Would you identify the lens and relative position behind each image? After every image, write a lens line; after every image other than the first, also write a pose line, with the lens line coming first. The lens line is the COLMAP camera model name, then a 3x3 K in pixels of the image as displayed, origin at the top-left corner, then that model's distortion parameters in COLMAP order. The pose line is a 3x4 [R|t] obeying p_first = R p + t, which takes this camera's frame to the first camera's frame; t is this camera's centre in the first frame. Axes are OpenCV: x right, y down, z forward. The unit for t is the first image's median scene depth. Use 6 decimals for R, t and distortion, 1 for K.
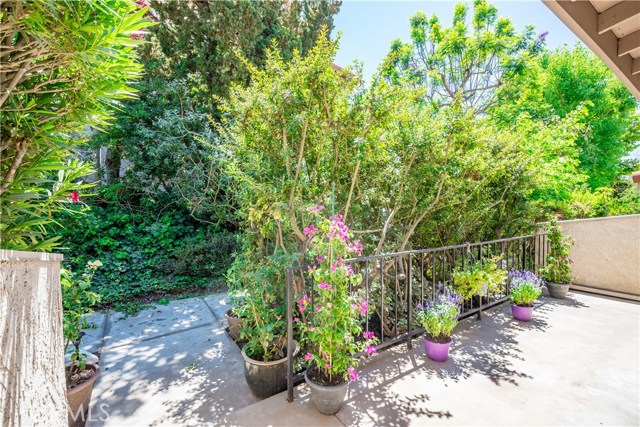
lens RADIAL K [[294.9, 0, 321.5], [0, 294.9, 212.8], [0, 0, 1]] dist [-0.000601, -0.004199]
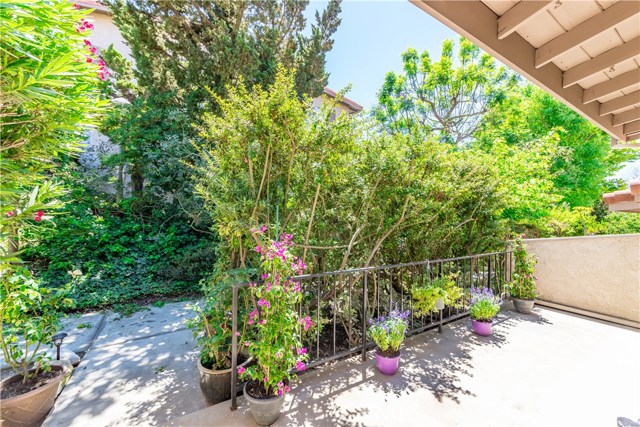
lens RADIAL K [[262.6, 0, 317.0], [0, 262.6, 213.7], [0, 0, 1]] dist [0.000795, 0.000763]
pose [[0.998944, 0.018252, -0.042174, 0.117311], [-0.019774, 0.999158, -0.035939, -0.021006], [0.041482, 0.036735, 0.998464, 0.020034]]
